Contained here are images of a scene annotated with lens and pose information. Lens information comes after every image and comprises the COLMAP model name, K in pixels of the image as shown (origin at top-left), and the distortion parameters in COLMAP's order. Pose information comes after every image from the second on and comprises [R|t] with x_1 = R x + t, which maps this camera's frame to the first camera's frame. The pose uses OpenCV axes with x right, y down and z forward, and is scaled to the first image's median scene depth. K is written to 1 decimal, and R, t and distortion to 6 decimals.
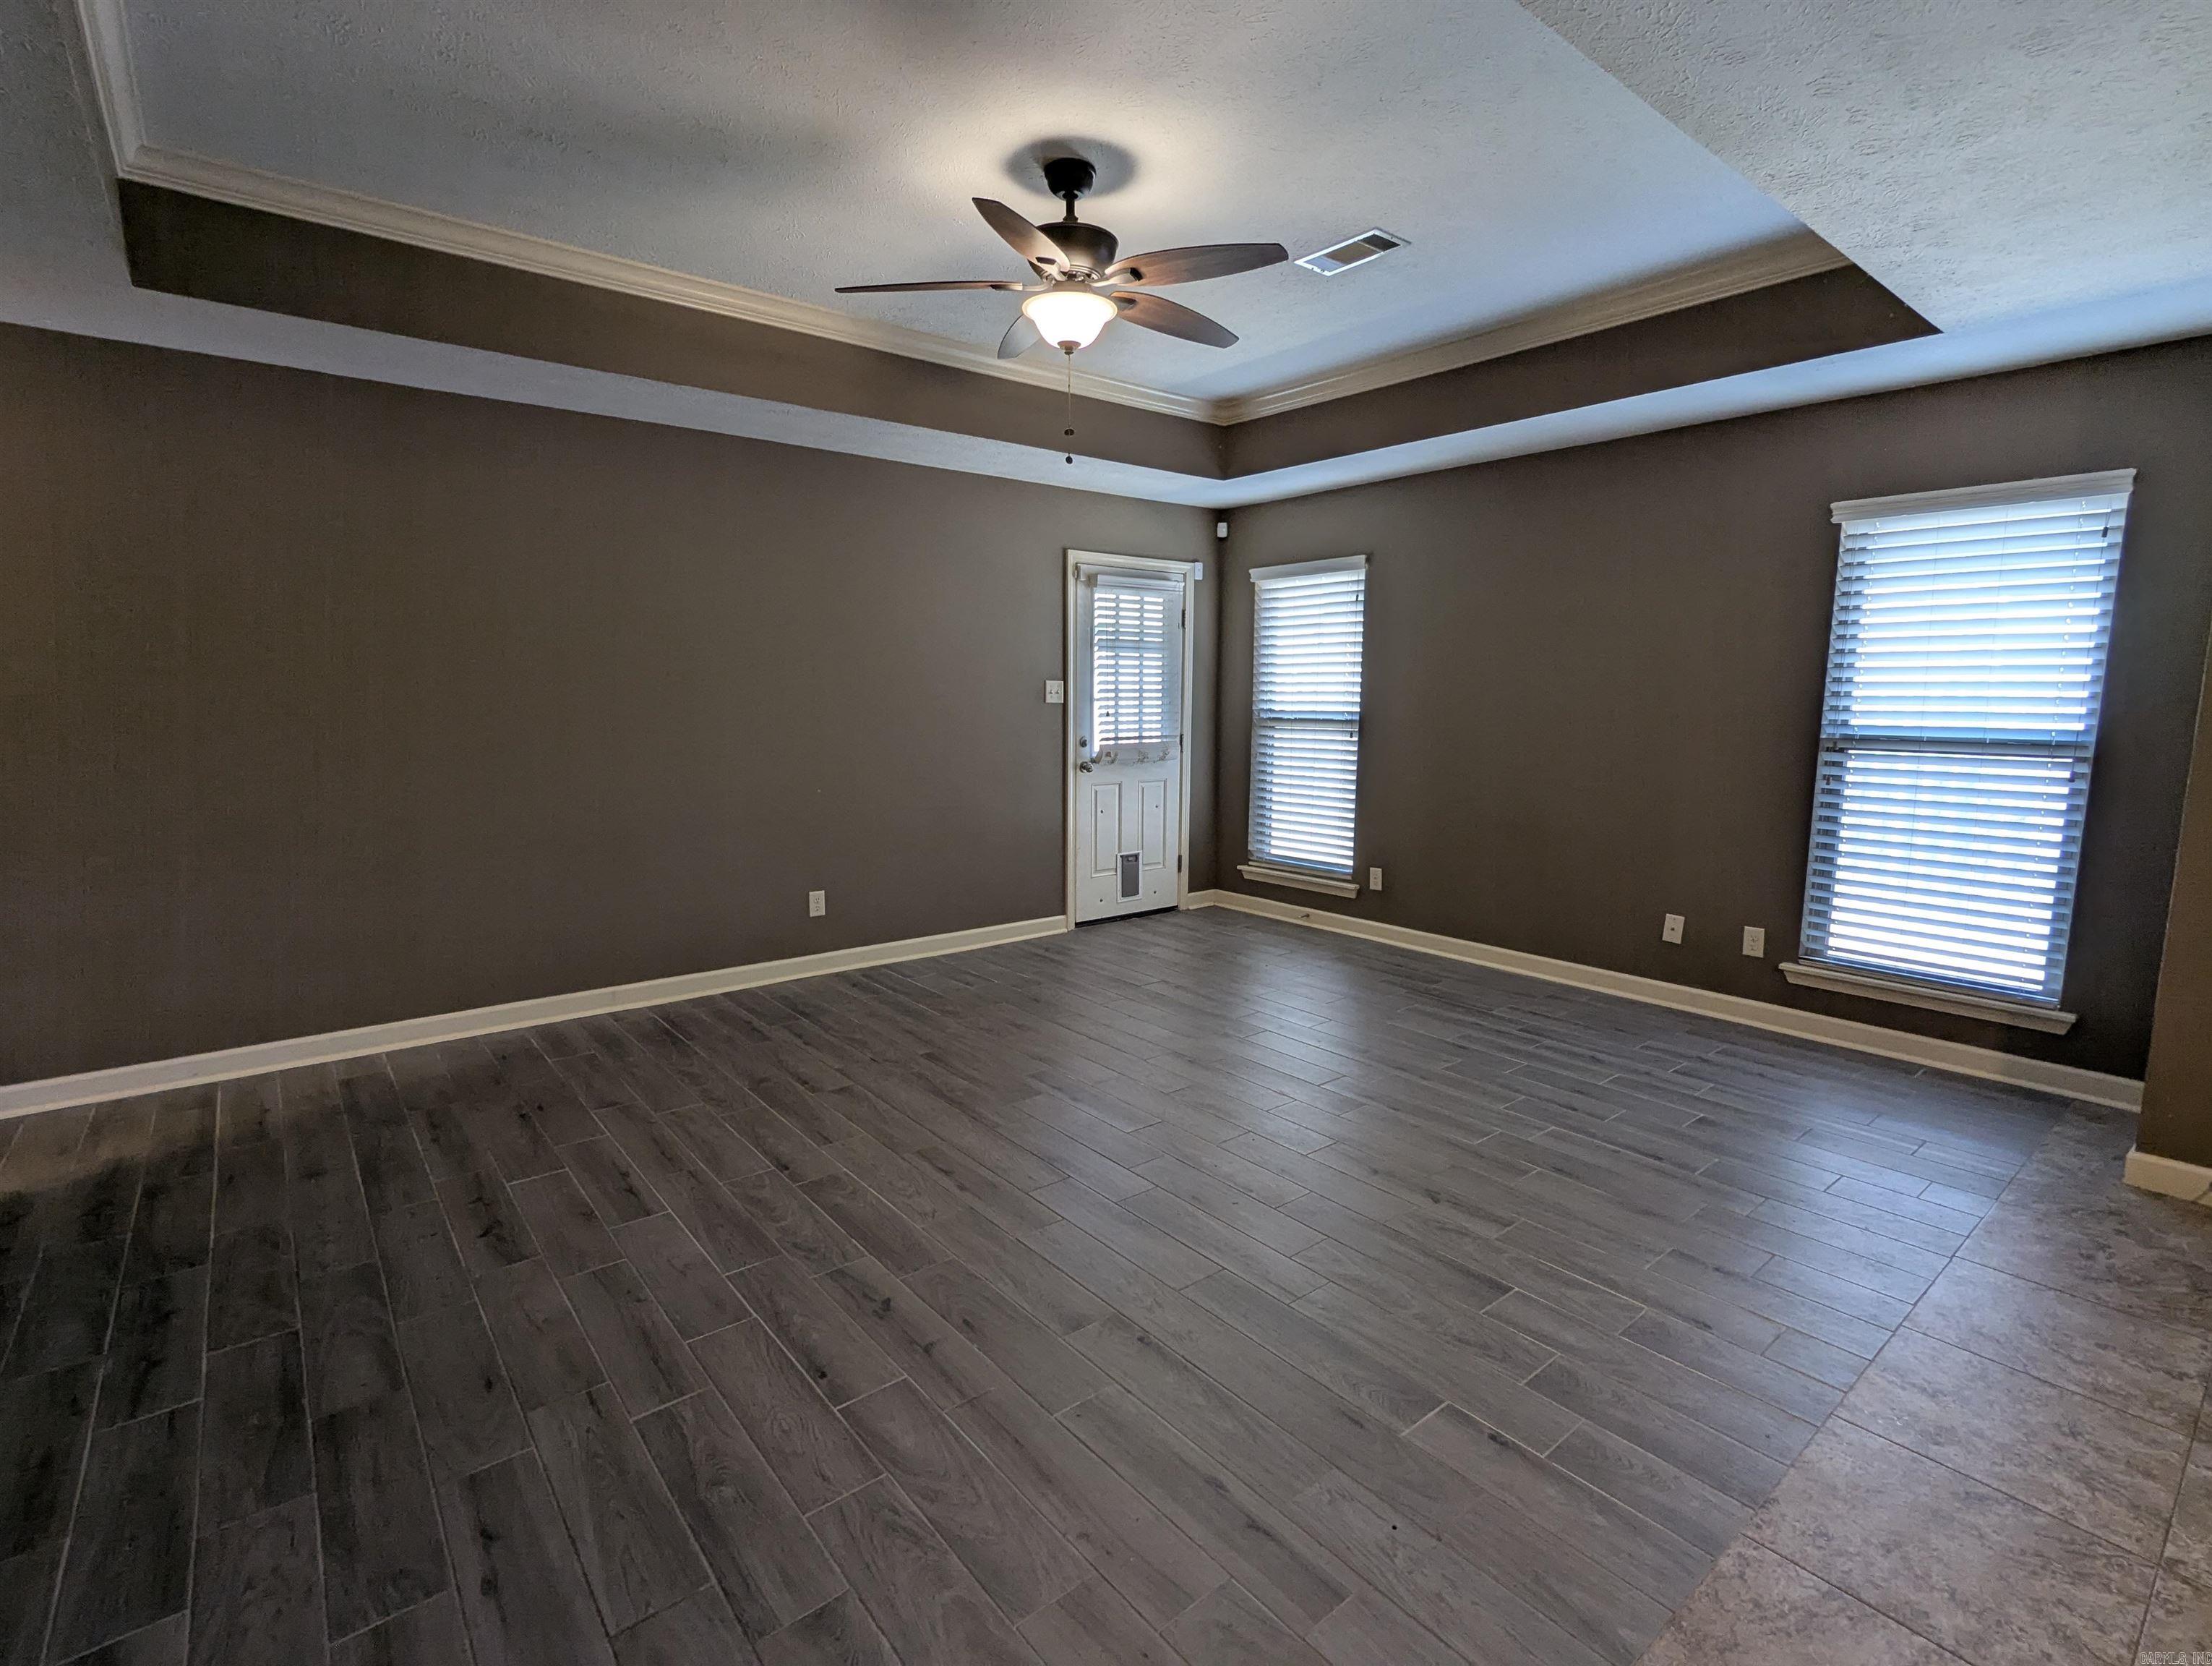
lens RADIAL K [[1055.7, 0, 1112.5], [0, 1055.7, 830.3], [0, 0, 1]] dist [0.000420, 0.000896]
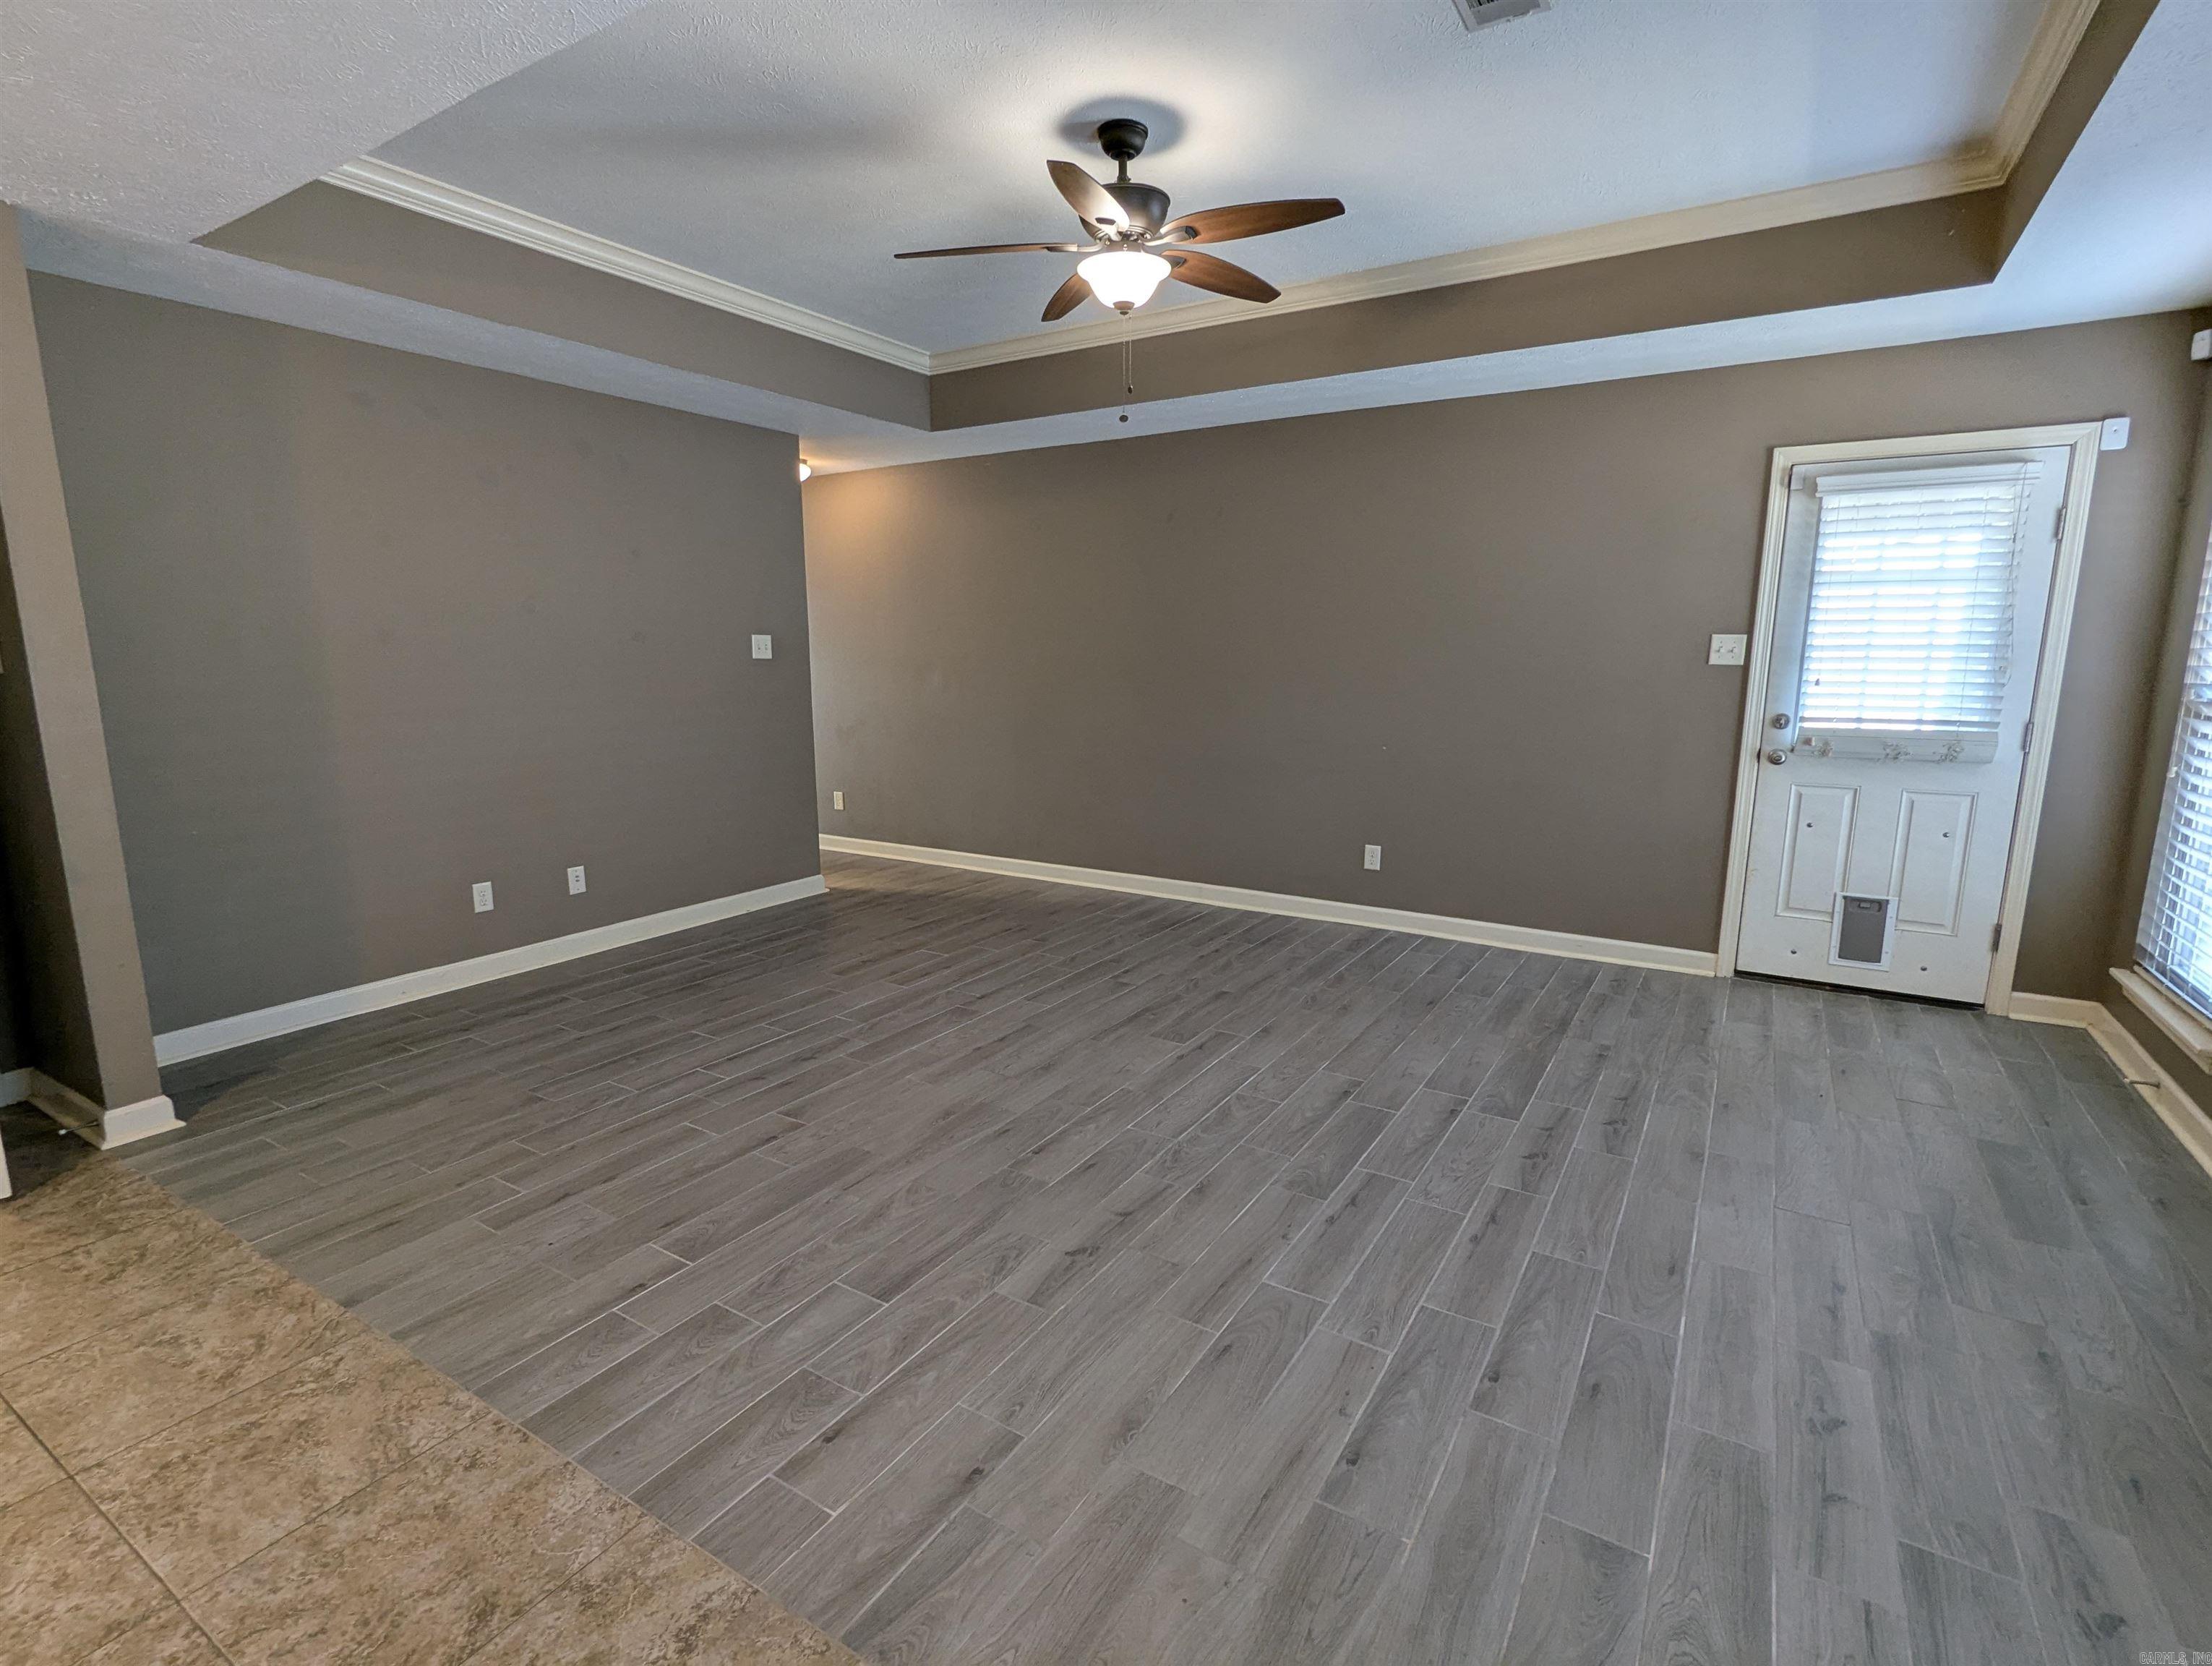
lens RADIAL K [[1055.7, 0, 1094.0], [0, 1055.7, 824.0], [0, 0, 1]] dist [0.000420, 0.000896]
pose [[0.313035, 0.150235, -0.937784, 0.755722], [-0.125905, 0.985259, 0.115813, -0.060565], [0.941359, 0.081818, 0.327335, 0.517039]]
